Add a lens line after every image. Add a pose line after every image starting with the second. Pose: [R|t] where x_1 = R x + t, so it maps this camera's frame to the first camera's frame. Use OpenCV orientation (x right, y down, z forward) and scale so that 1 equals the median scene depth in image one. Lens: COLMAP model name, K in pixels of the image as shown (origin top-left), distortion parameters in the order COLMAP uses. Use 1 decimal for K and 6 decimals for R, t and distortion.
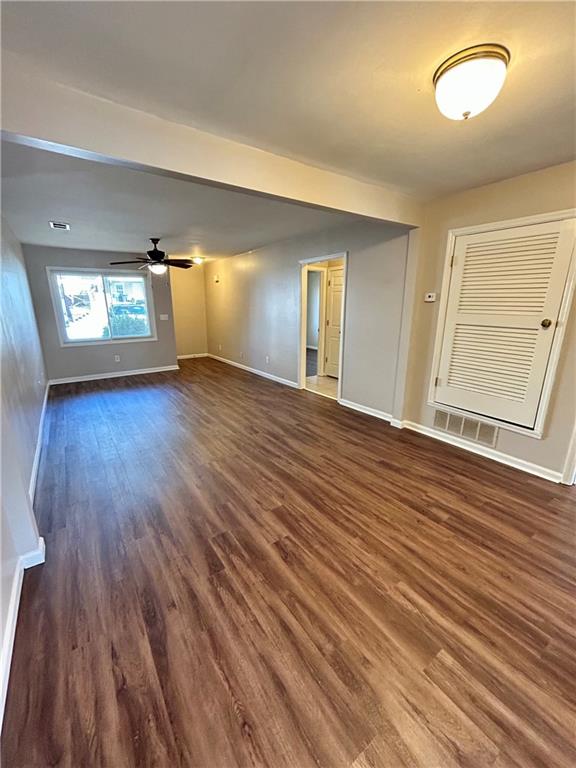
lens RADIAL K [[311.7, 0, 288.6], [0, 311.7, 384.2], [0, 0, 1]] dist [0.000755, 0.000021]
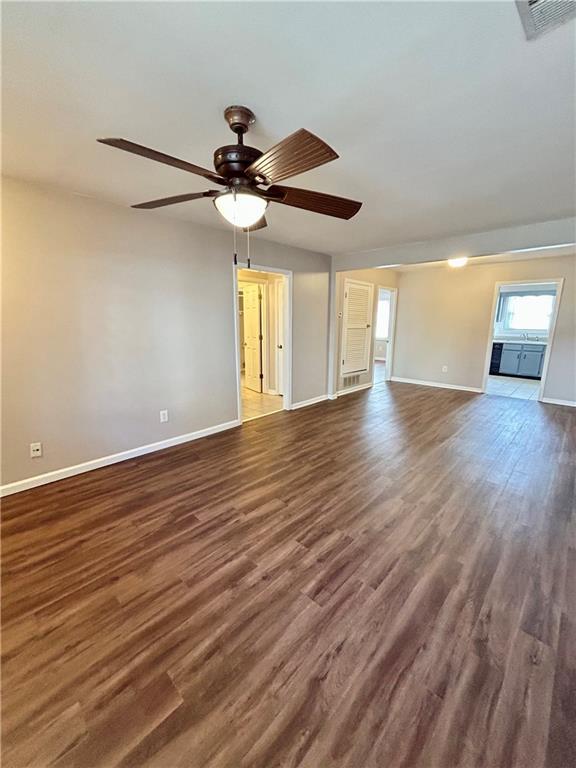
lens RADIAL K [[311.7, 0, 288.9], [0, 311.7, 385.0], [0, 0, 1]] dist [0.000755, 0.000021]
pose [[-0.198974, -0.196108, 0.960183, -1.012675], [0.244226, 0.938939, 0.242379, -0.335430], [-0.949085, 0.282728, -0.138930, 1.366651]]
